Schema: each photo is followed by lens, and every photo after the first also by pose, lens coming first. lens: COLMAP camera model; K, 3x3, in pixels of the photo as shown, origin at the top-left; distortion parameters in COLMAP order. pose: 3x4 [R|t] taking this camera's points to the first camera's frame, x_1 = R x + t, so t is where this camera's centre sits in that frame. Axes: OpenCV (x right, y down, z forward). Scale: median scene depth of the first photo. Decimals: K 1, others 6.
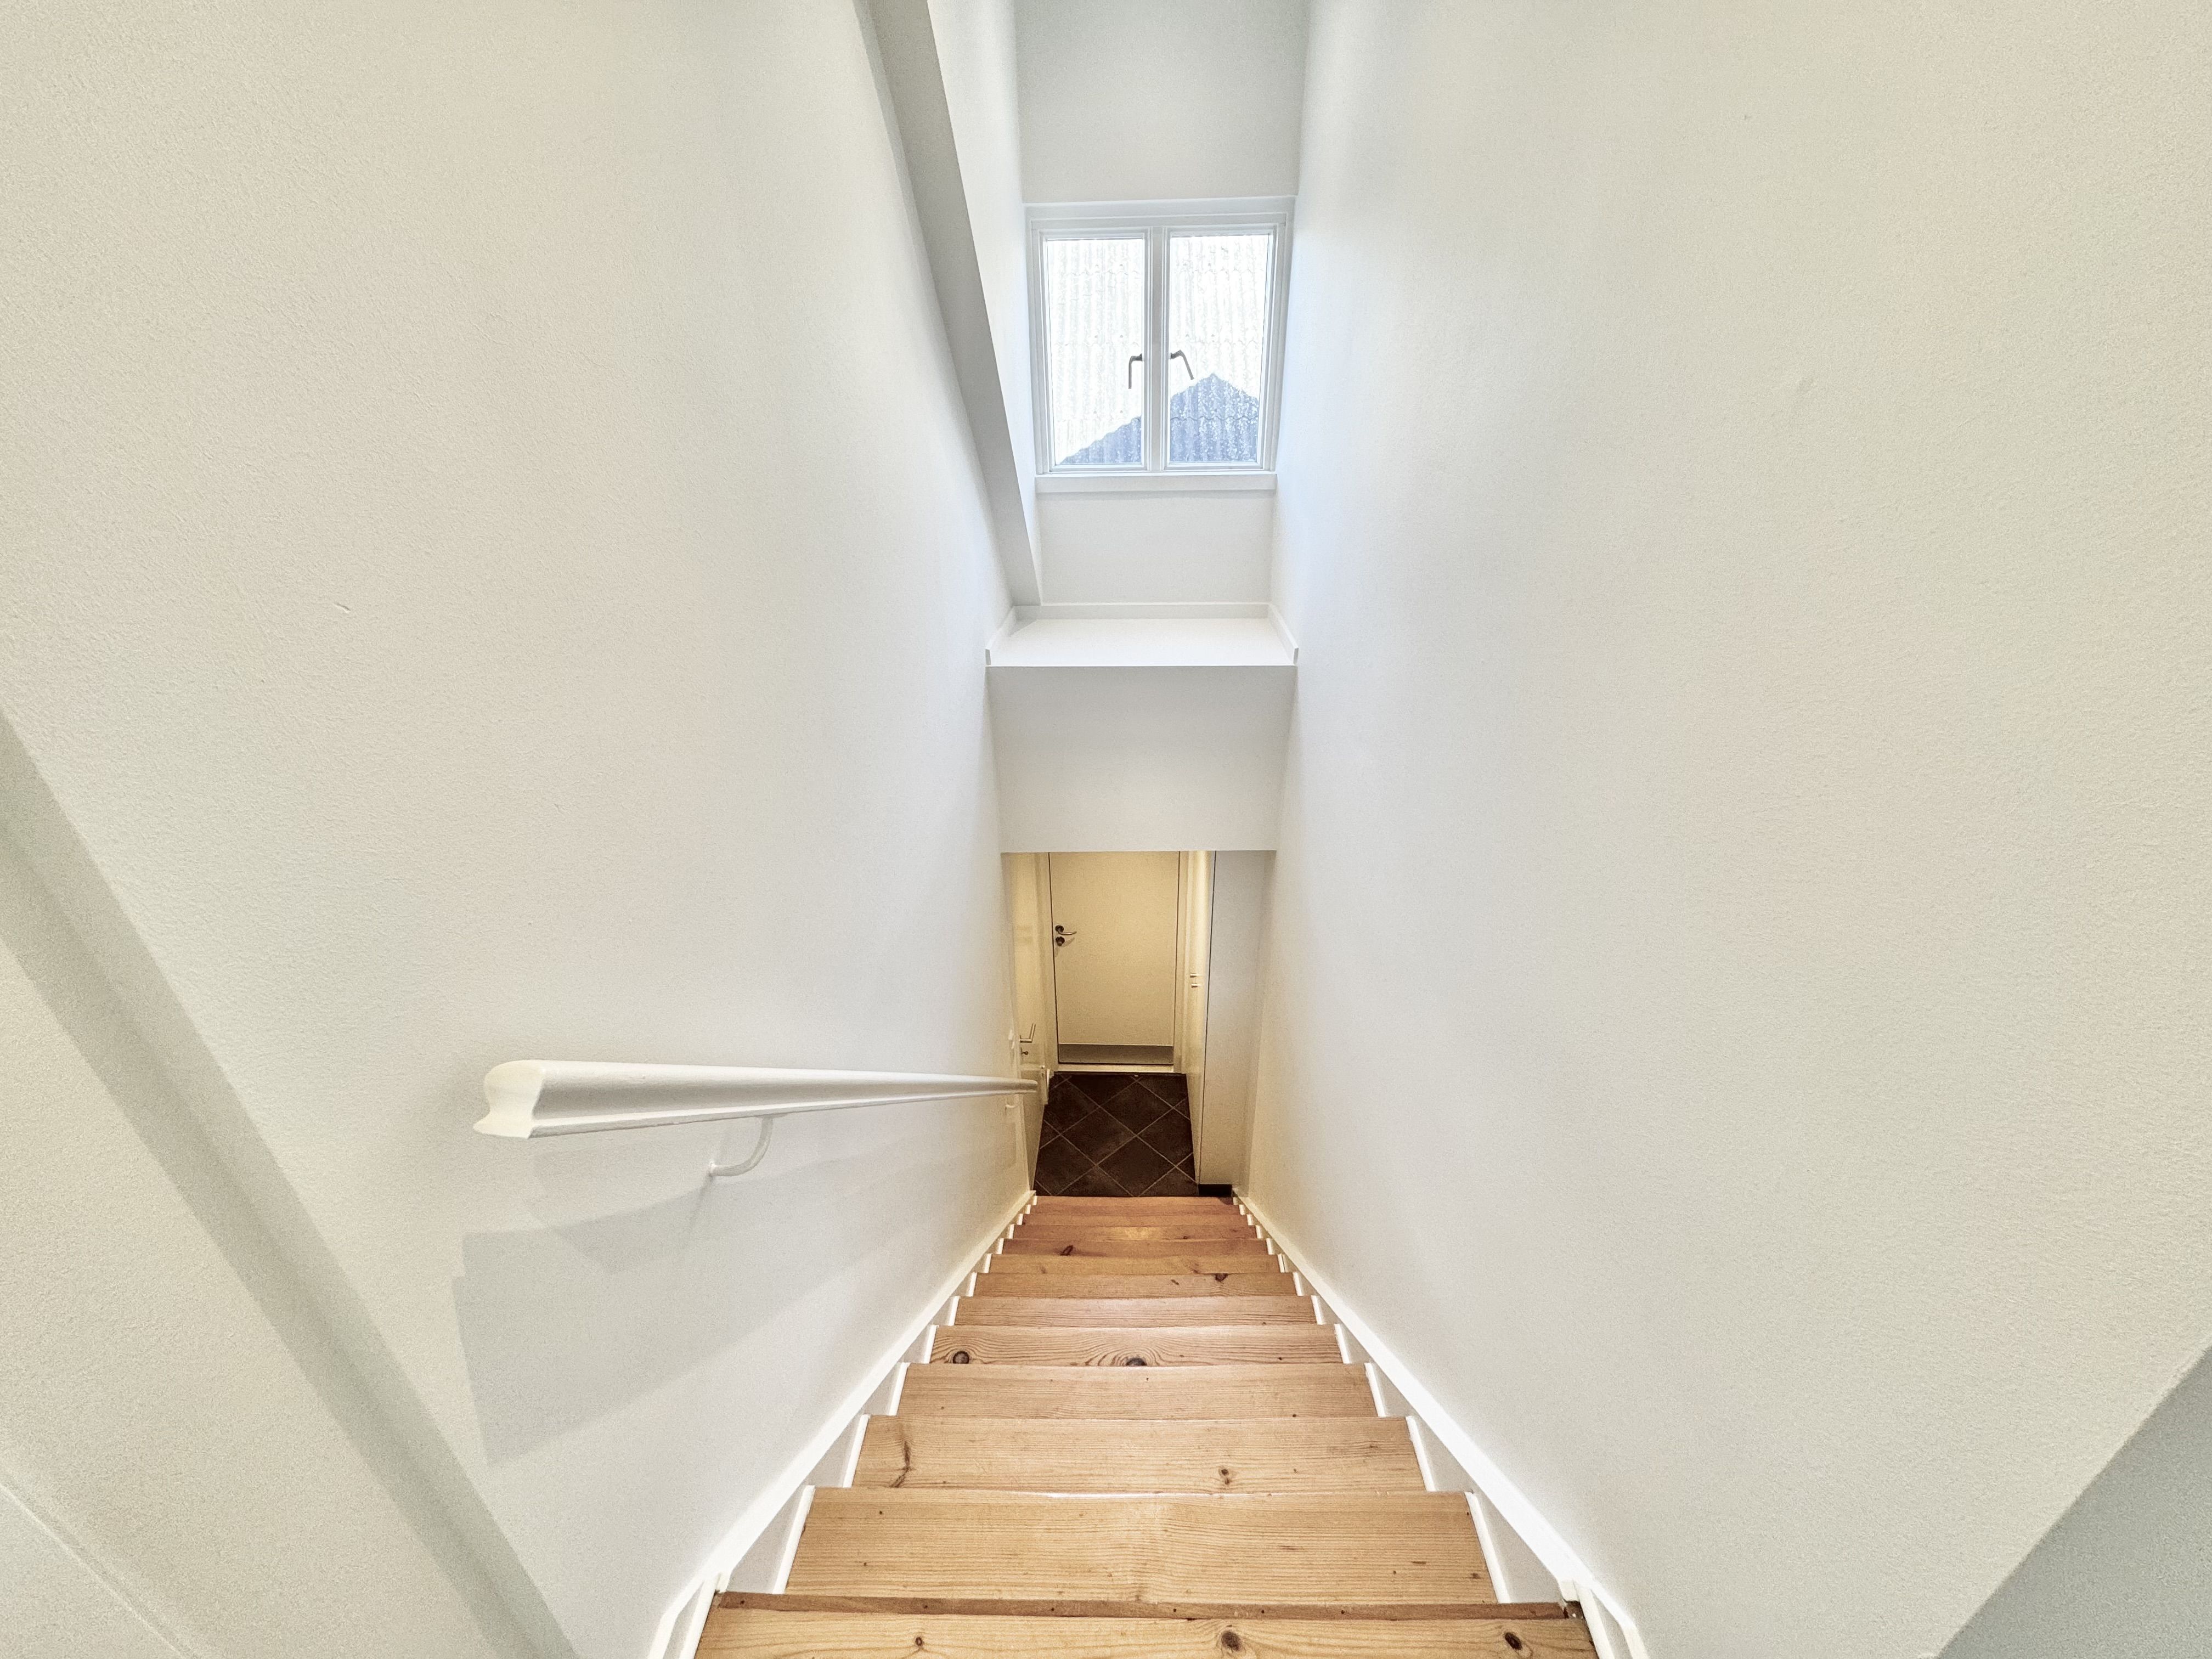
lens RADIAL K [[863.6, 0, 1106.0], [0, 863.6, 829.5], [0, 0, 1]] dist [-0.000955, -0.000083]
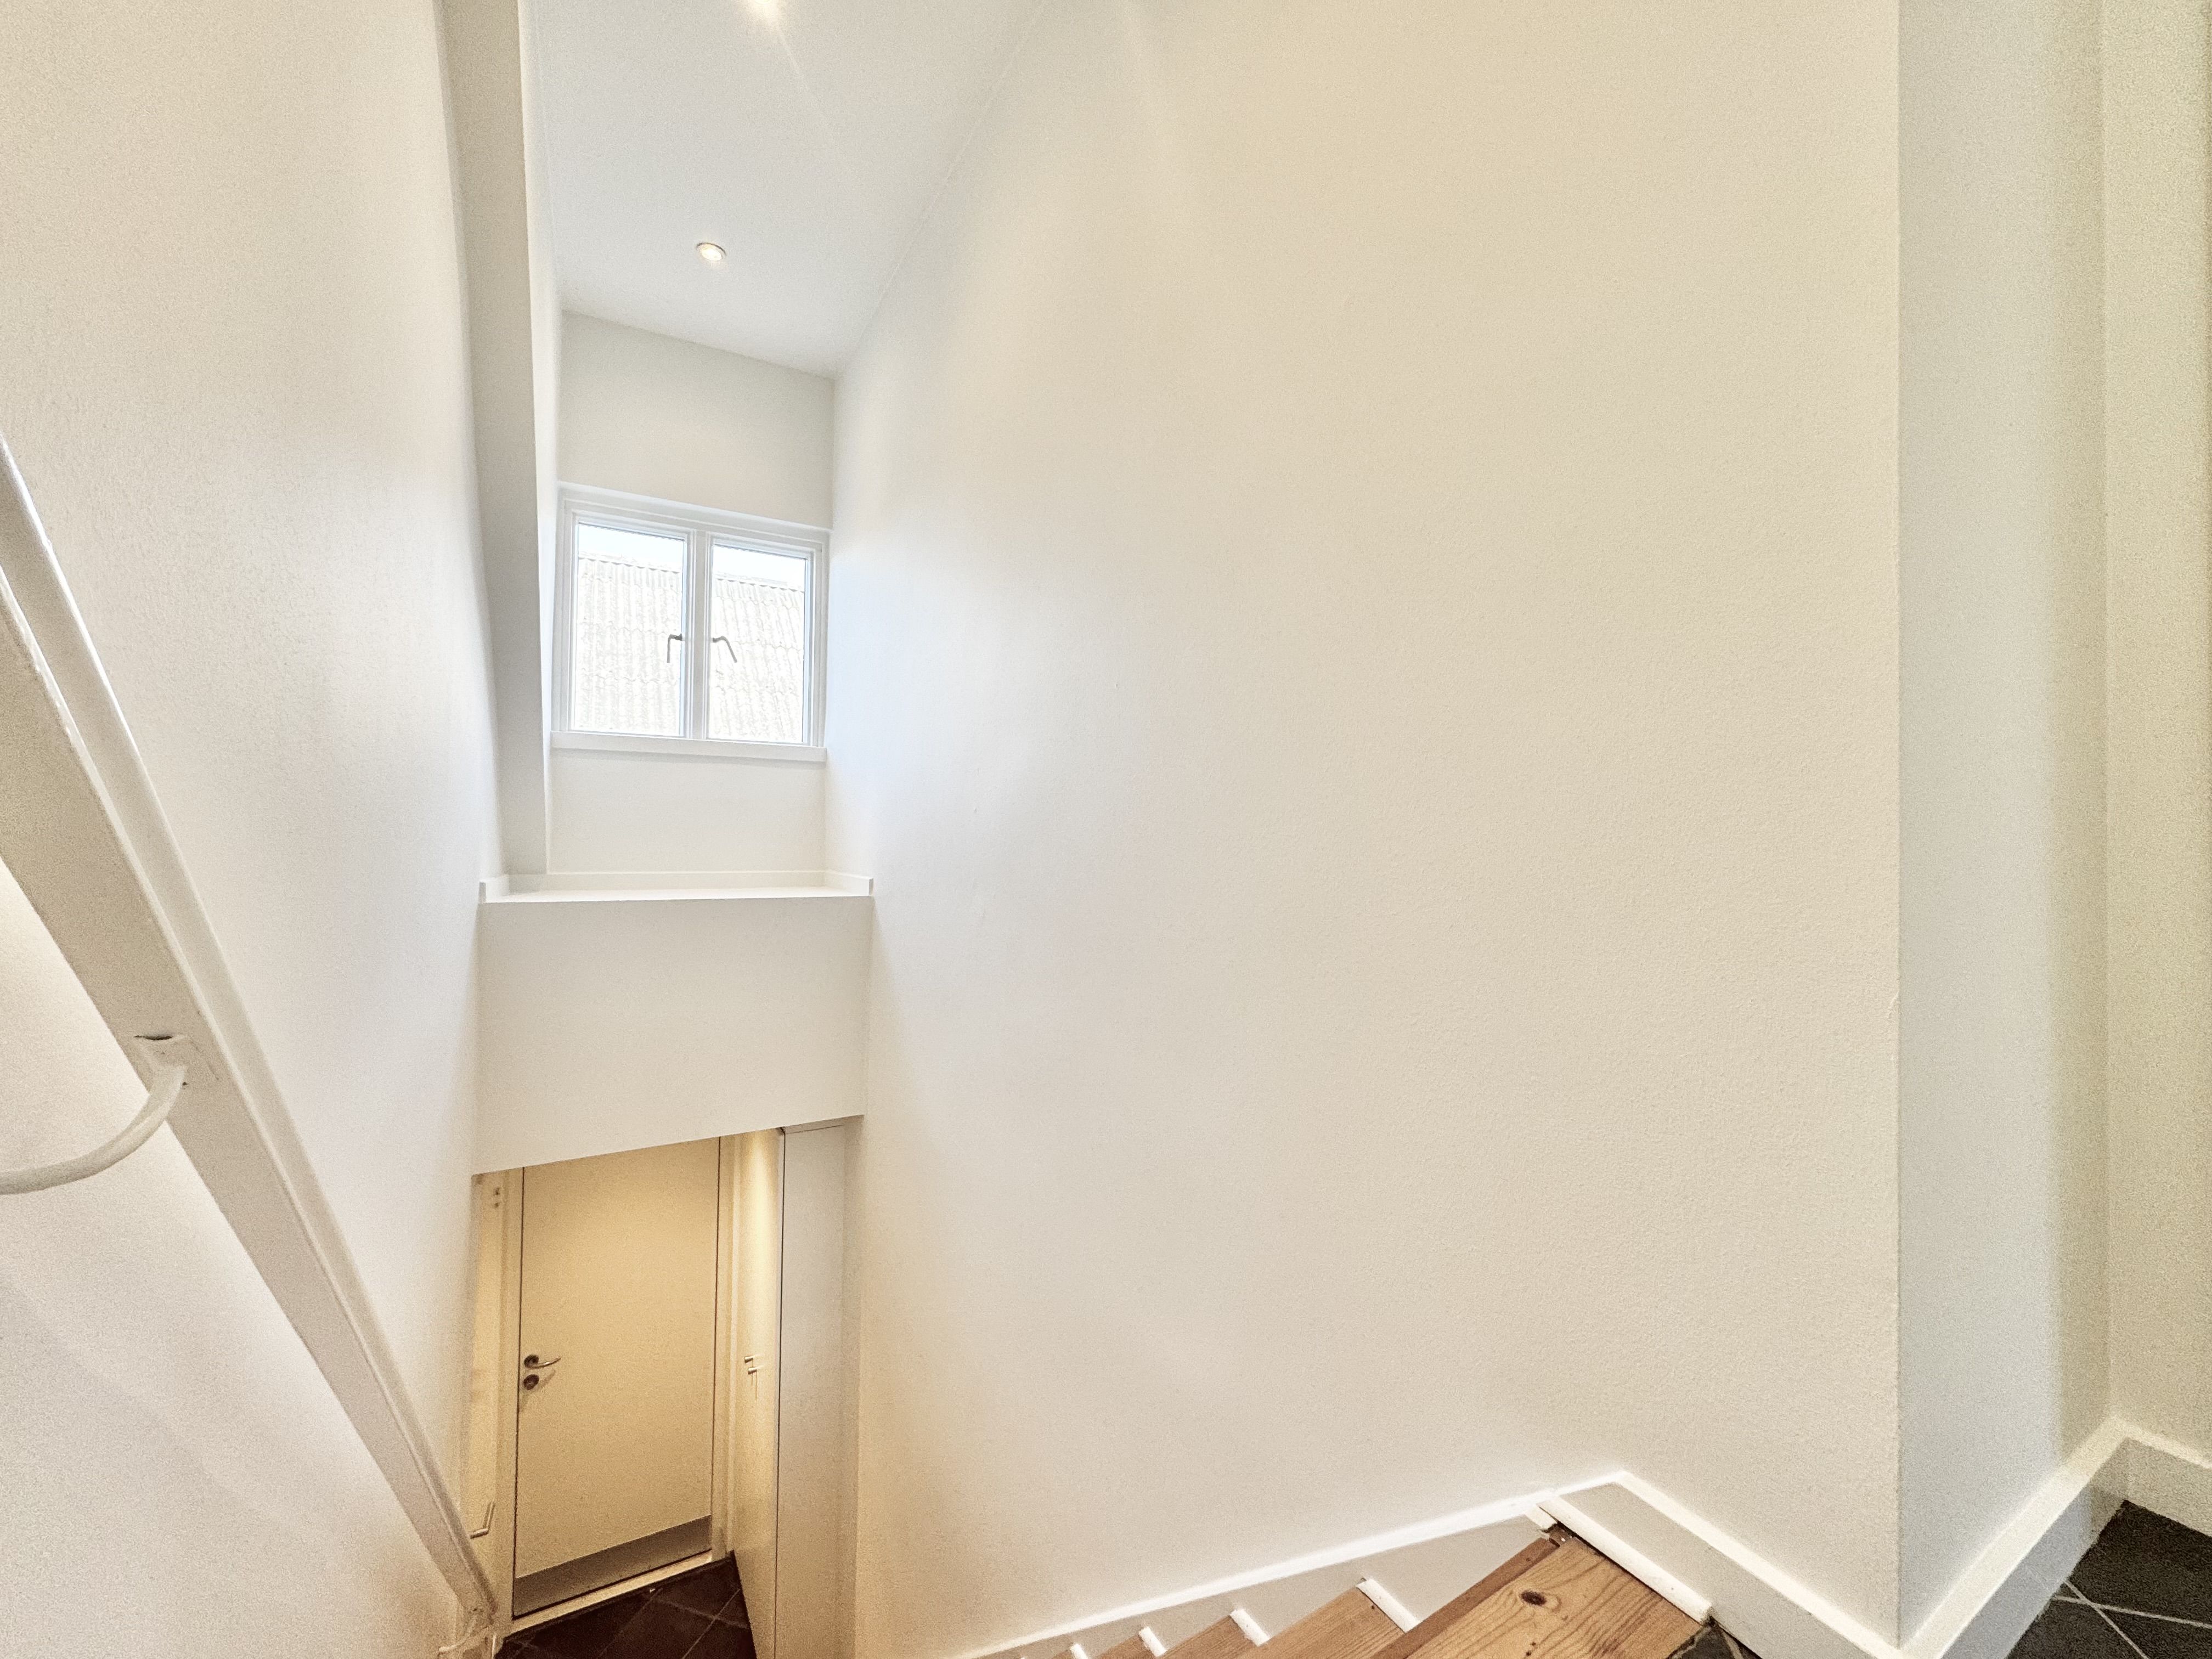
lens RADIAL K [[873.0, 0, 1106.0], [0, 873.0, 829.5], [0, 0, 1]] dist [-0.002598, 0.000210]
pose [[0.848068, 0.035587, 0.528692, -0.068911], [0.218828, 0.885168, -0.410600, 0.181126], [-0.482593, 0.463910, 0.742895, 0.104095]]
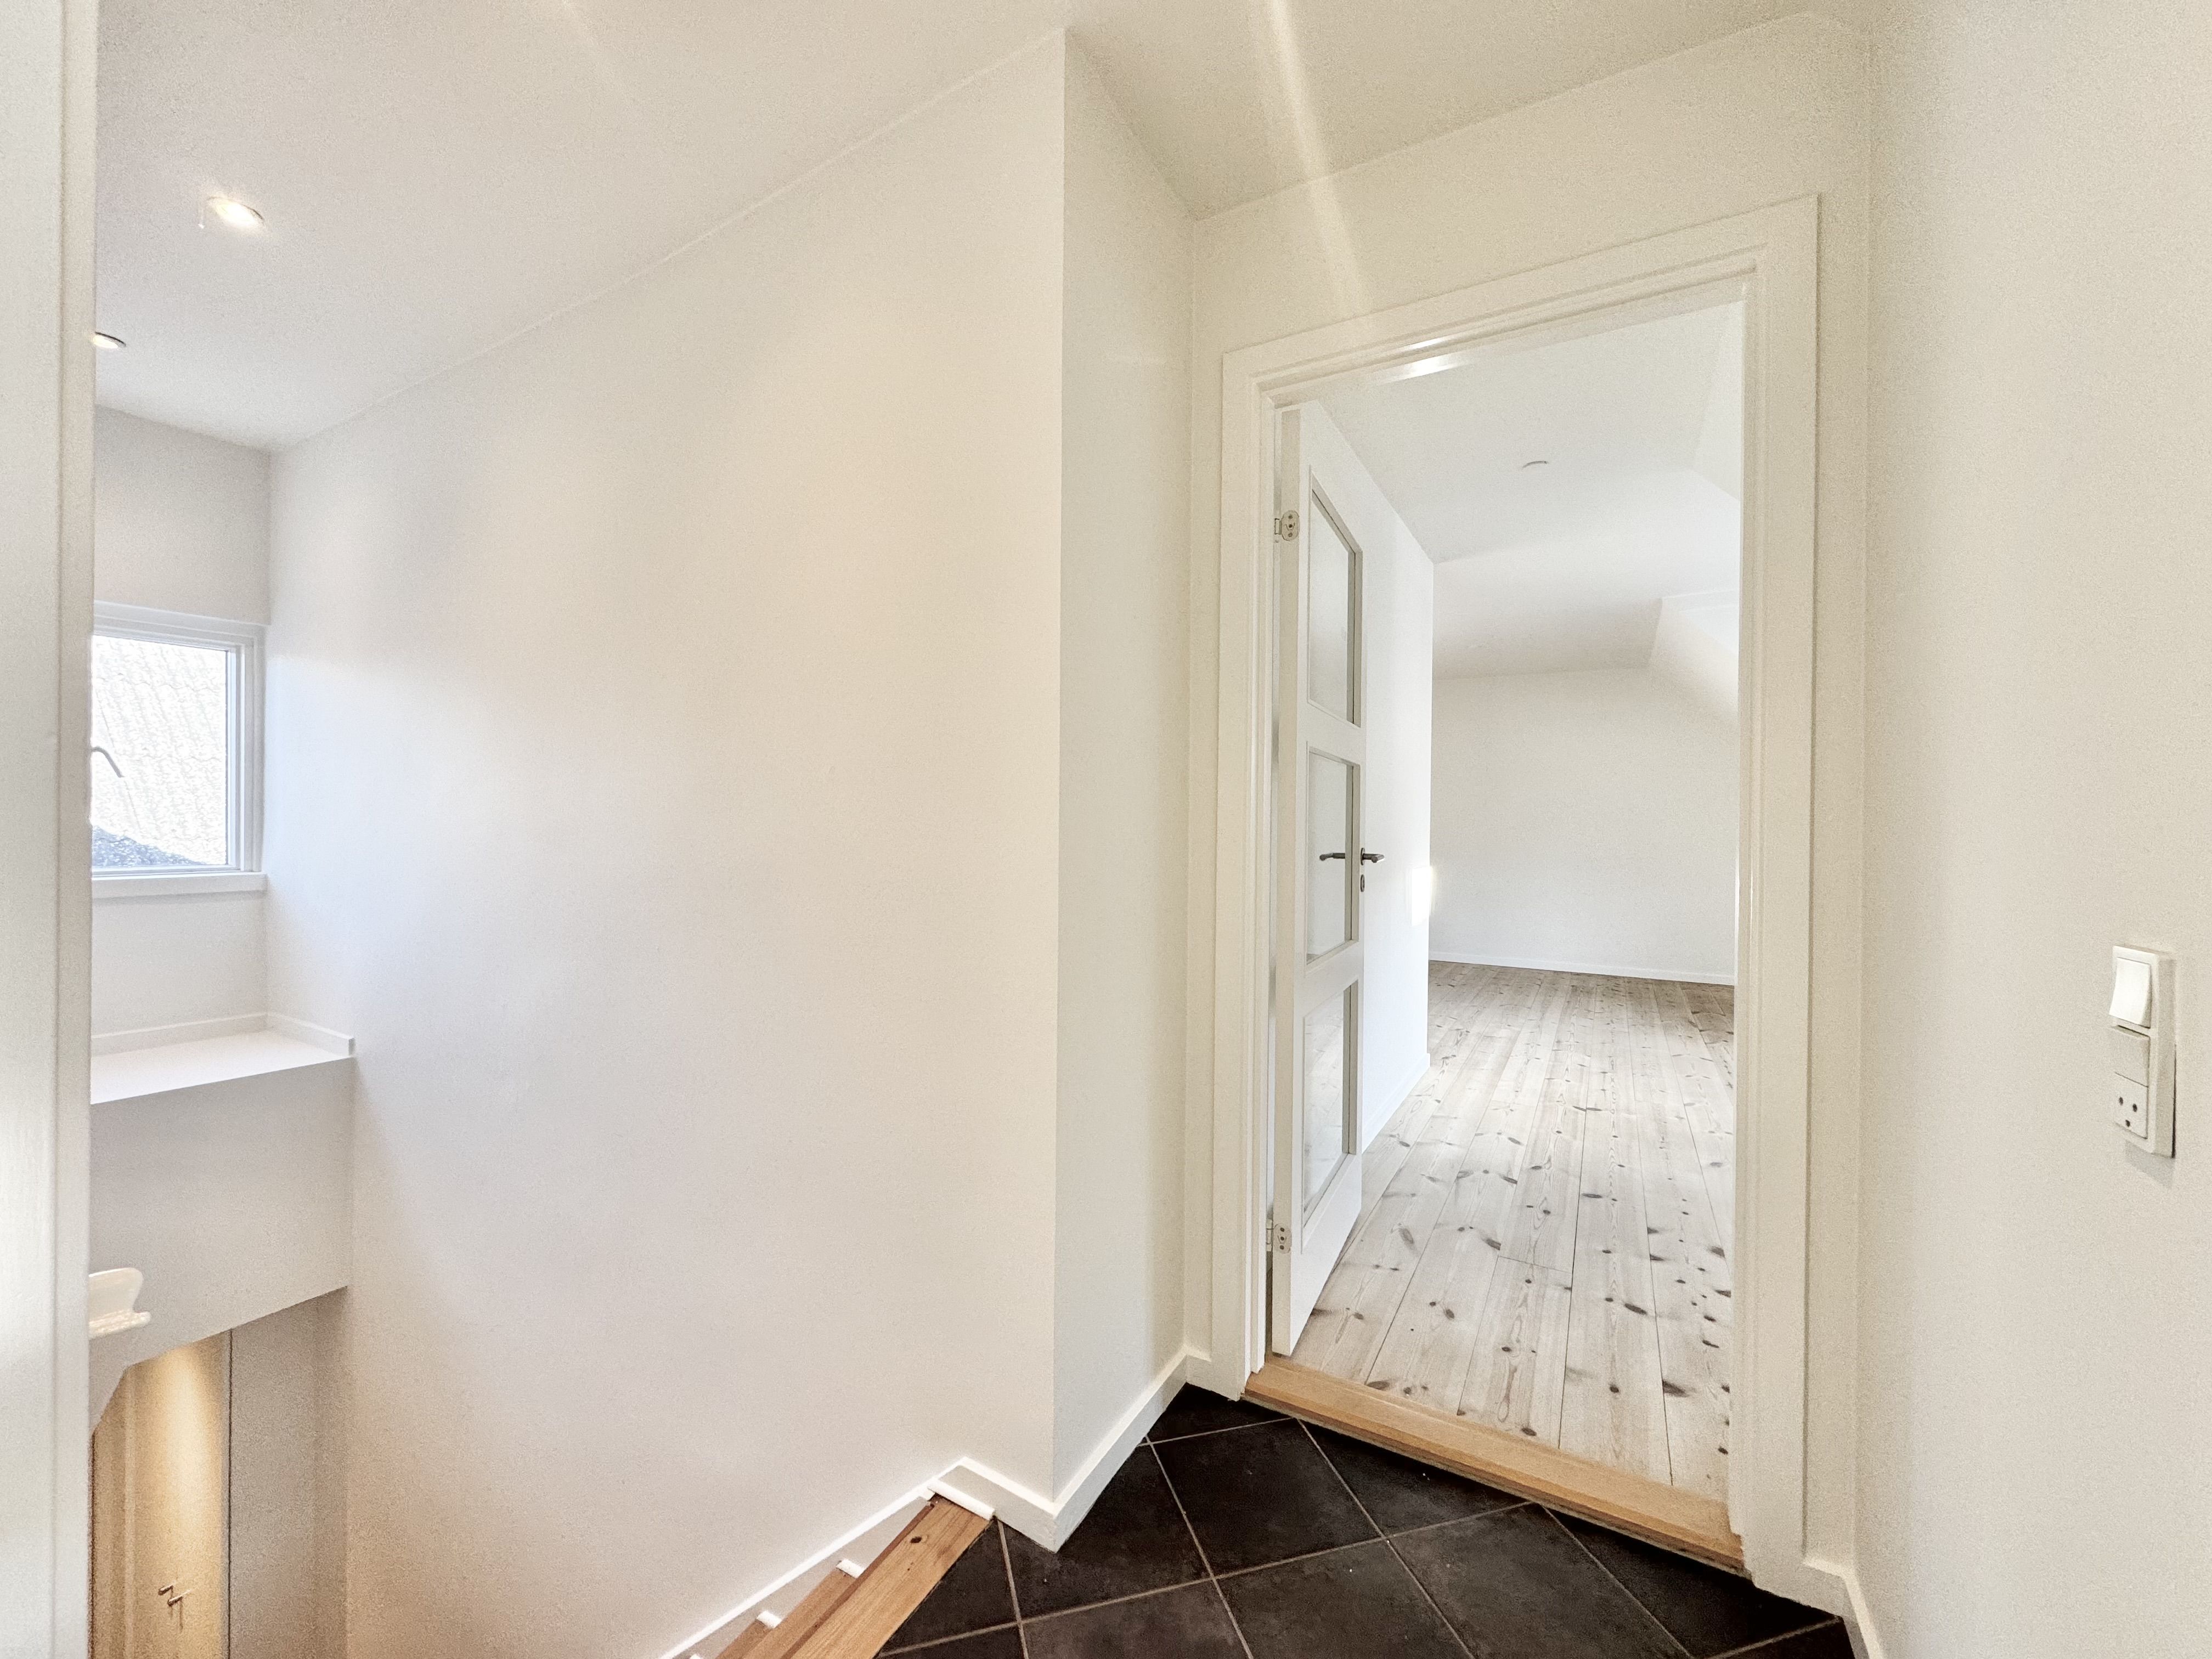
lens RADIAL K [[873.0, 0, 1106.0], [0, 873.0, 829.5], [0, 0, 1]] dist [-0.002598, 0.000210]
pose [[0.467424, 0.015286, 0.883901, -0.206781], [0.387915, 0.894903, -0.220613, 0.097914], [-0.794378, 0.445999, 0.412370, -0.115308]]
